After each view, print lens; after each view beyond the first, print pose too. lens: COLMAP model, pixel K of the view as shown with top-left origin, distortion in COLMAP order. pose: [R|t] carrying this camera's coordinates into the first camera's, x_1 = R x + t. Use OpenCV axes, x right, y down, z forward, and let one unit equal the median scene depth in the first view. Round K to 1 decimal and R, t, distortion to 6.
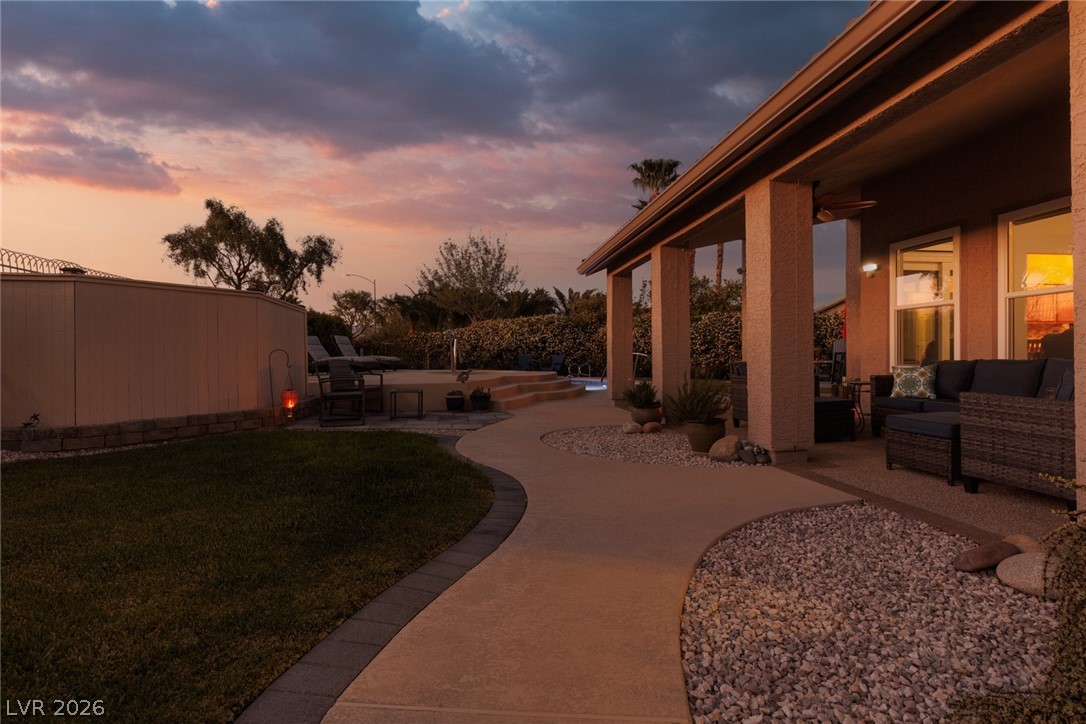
lens RADIAL K [[554.9, 0, 542.5], [0, 554.9, 363.2], [0, 0, 1]] dist [0.002968, 0.000123]
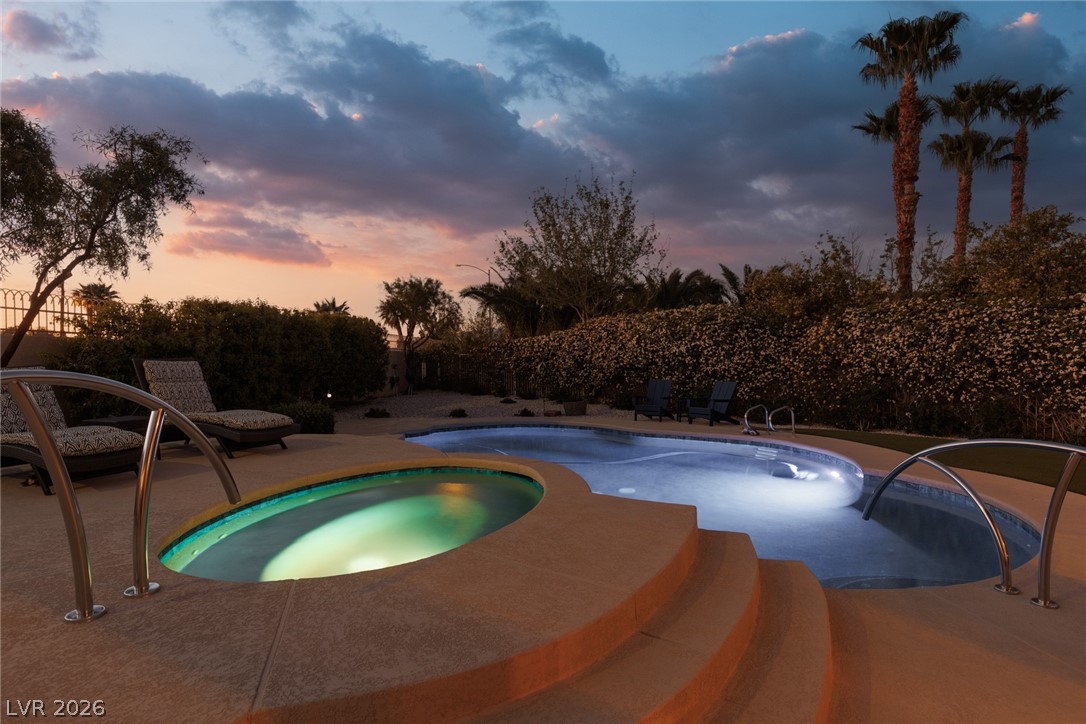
lens RADIAL K [[589.7, 0, 544.8], [0, 589.7, 363.7], [0, 0, 1]] dist [0.005277, 0.000468]
pose [[0.961560, -0.000426, -0.274595, 0.018536], [0.000716, 0.999999, 0.000958, -0.030188], [0.274595, -0.001117, 0.961559, 0.405672]]
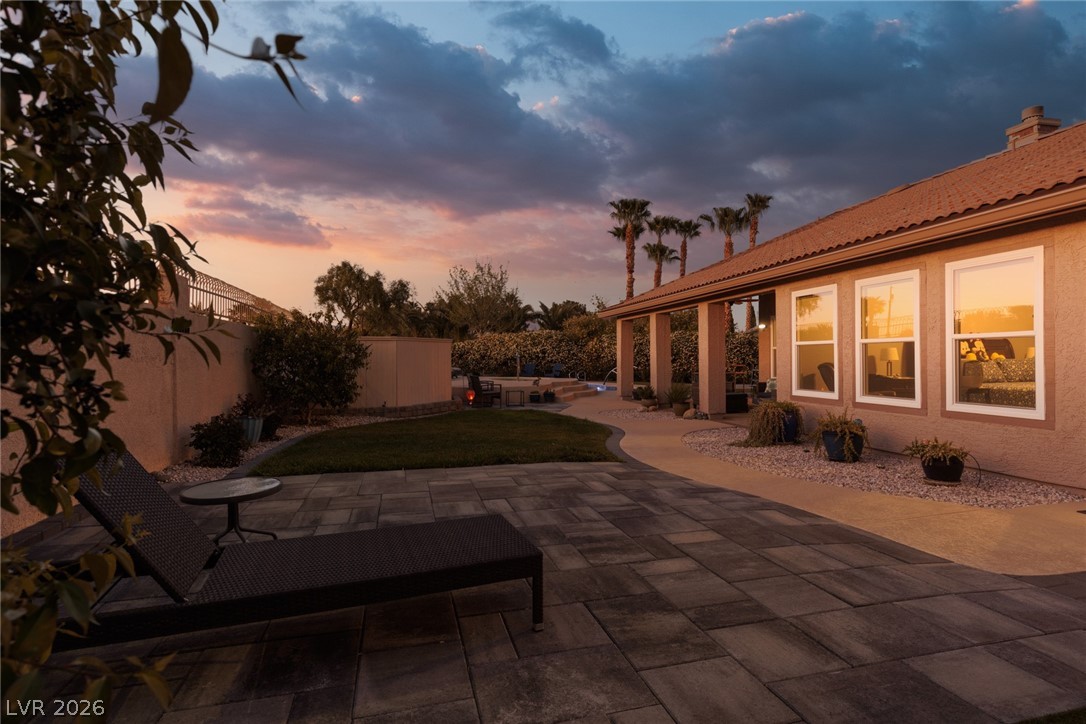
lens RADIAL K [[596.1, 0, 540.9], [0, 596.1, 362.2], [0, 0, 1]] dist [-0.001114, -0.000034]
pose [[0.996819, 0.001238, 0.079689, -0.109176], [-0.000938, 0.999992, -0.003807, -0.012060], [-0.079693, 0.003720, 0.996813, -0.319676]]
